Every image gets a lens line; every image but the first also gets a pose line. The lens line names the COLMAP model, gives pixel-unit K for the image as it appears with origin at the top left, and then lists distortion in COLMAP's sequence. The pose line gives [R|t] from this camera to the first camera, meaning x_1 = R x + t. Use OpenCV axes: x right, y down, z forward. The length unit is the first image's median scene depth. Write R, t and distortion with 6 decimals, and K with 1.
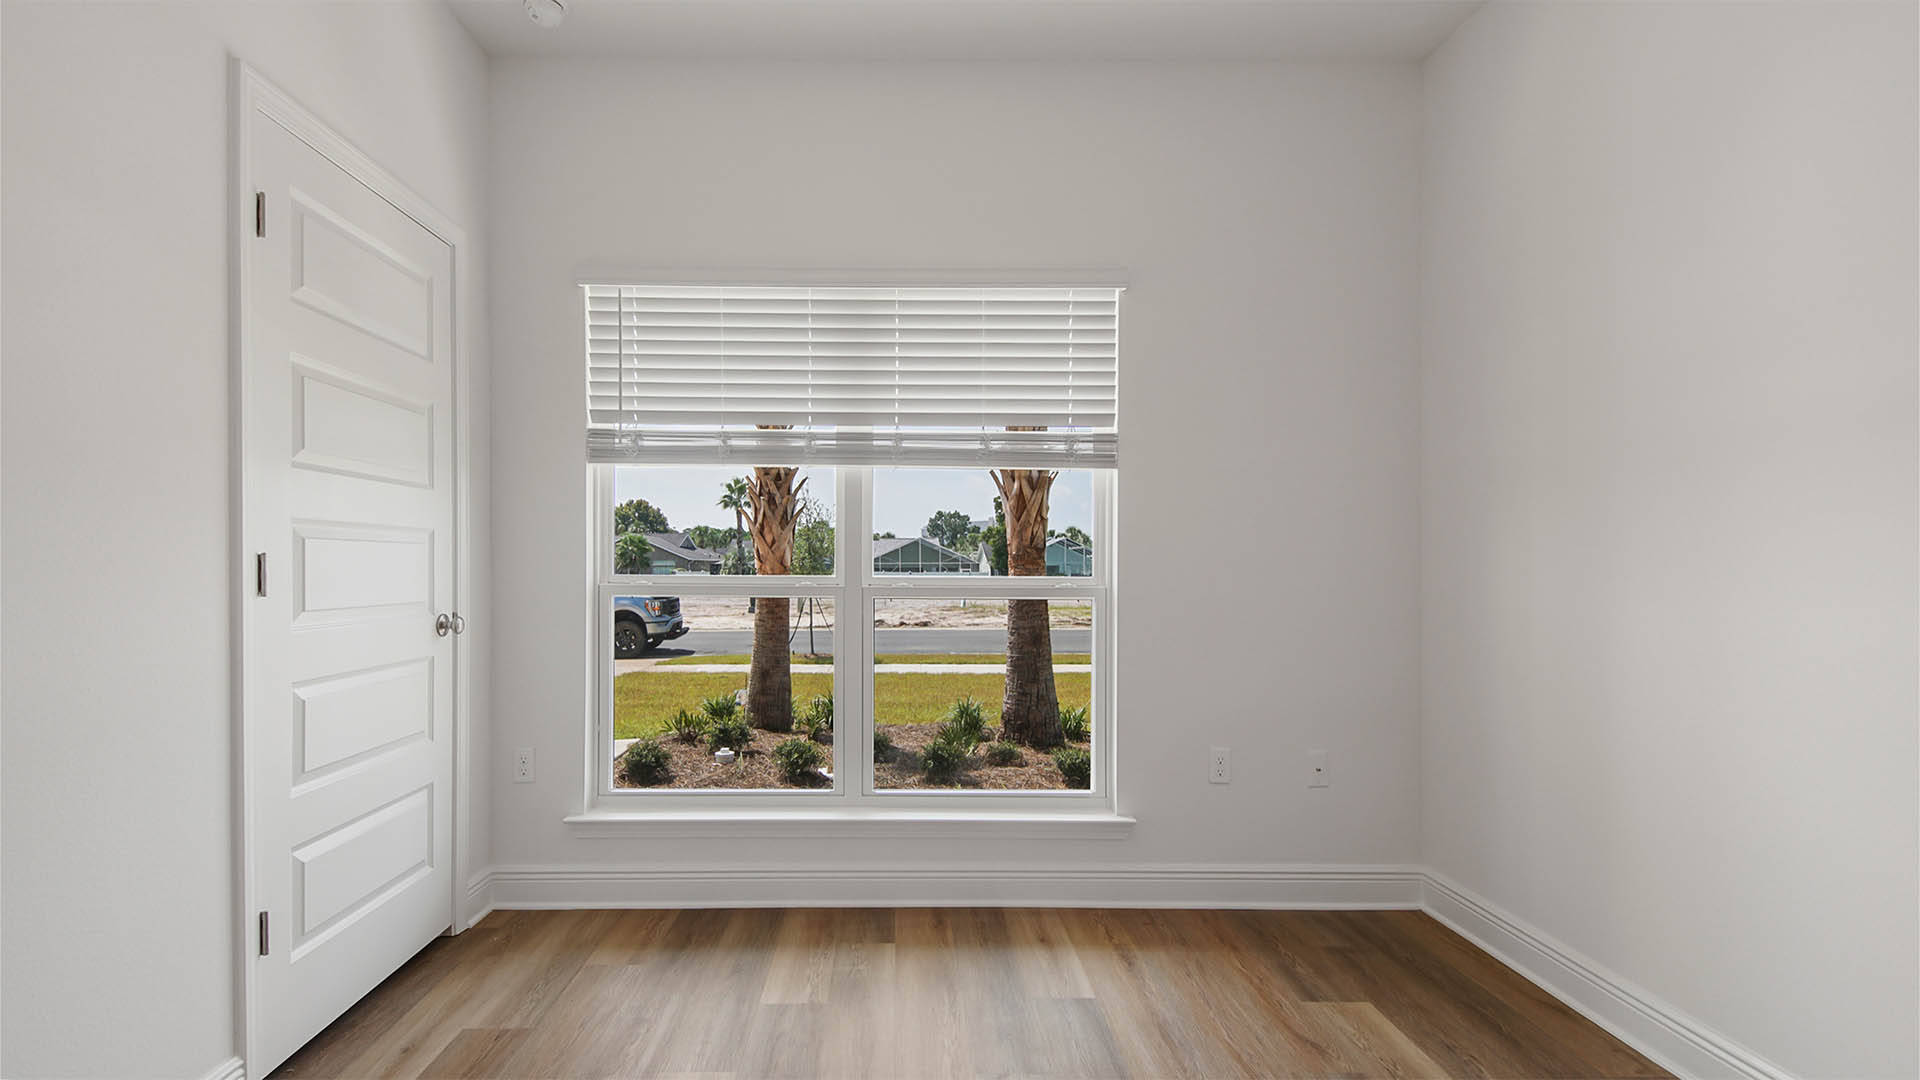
lens RADIAL K [[868.5, 0, 917.6], [0, 868.5, 566.0], [0, 0, 1]] dist [0.025384, -0.000061]
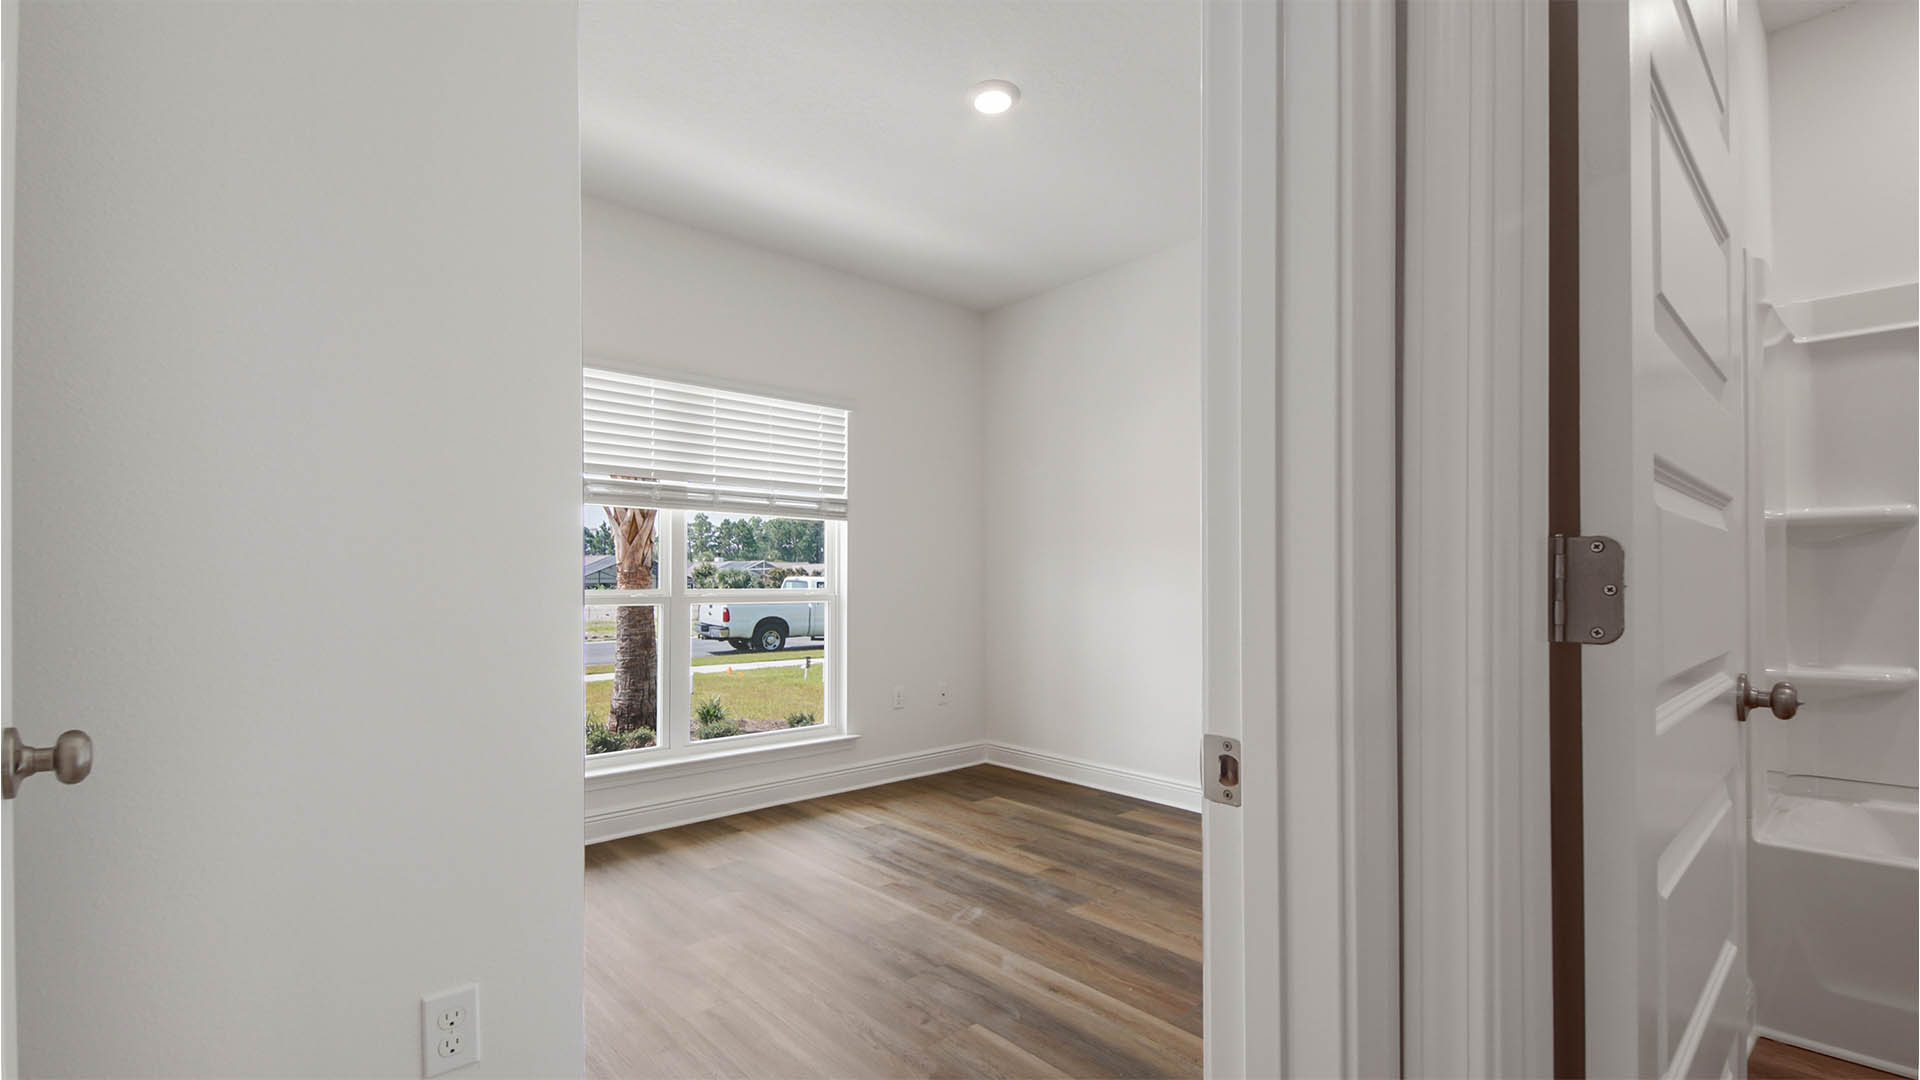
lens RADIAL K [[833.3, 0, 950.2], [0, 833.3, 579.1], [0, 0, 1]] dist [-0.001137, -0.000228]
pose [[0.759749, -0.001418, 0.650215, -0.633406], [0.003616, 0.999991, -0.002045, -0.000252], [-0.650207, 0.003904, 0.759747, -0.303414]]
